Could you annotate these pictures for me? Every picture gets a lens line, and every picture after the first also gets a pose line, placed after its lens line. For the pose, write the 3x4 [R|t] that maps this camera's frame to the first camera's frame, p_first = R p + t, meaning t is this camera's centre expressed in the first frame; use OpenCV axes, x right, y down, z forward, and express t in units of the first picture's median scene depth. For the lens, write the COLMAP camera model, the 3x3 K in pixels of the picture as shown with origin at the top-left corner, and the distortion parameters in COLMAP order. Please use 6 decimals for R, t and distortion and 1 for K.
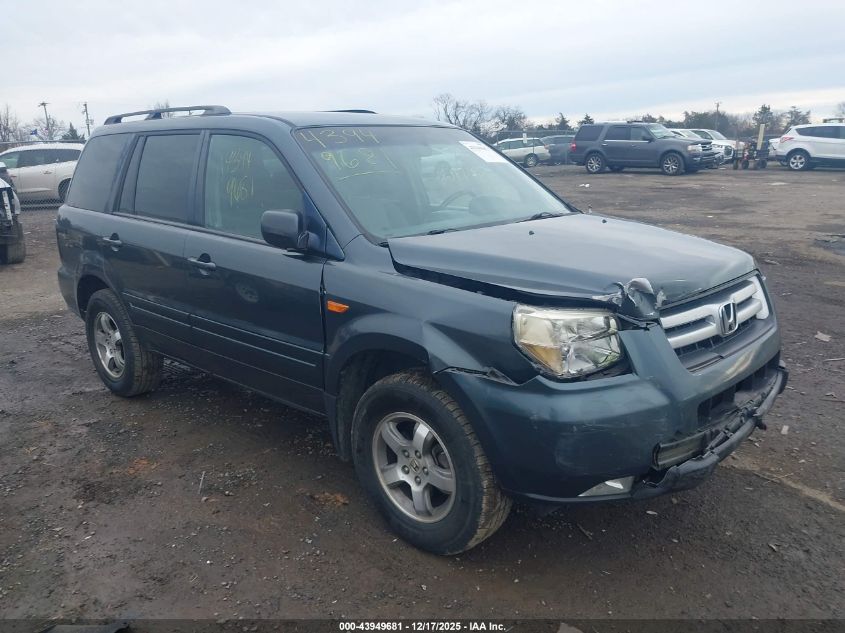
lens RADIAL K [[648.6, 0, 422.5], [0, 648.6, 316.5], [0, 0, 1]] dist [0.059040, -0.103982]
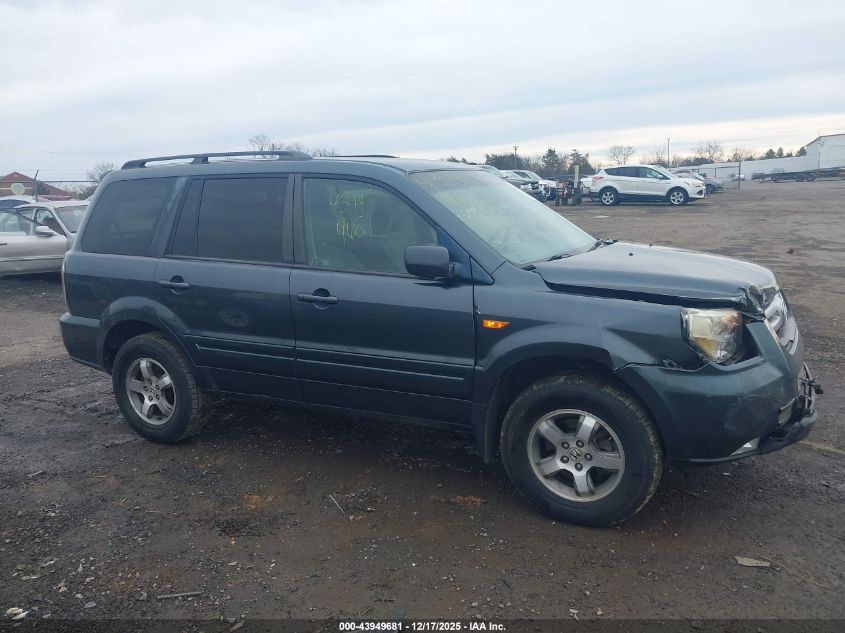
lens RADIAL K [[648.6, 0, 422.5], [0, 648.6, 316.5], [0, 0, 1]] dist [0.059040, -0.103982]
pose [[0.963621, -0.061912, 0.260003, -0.539438], [0.077135, 0.995828, -0.048748, 0.016936], [-0.255900, 0.067030, 0.964377, -0.077519]]
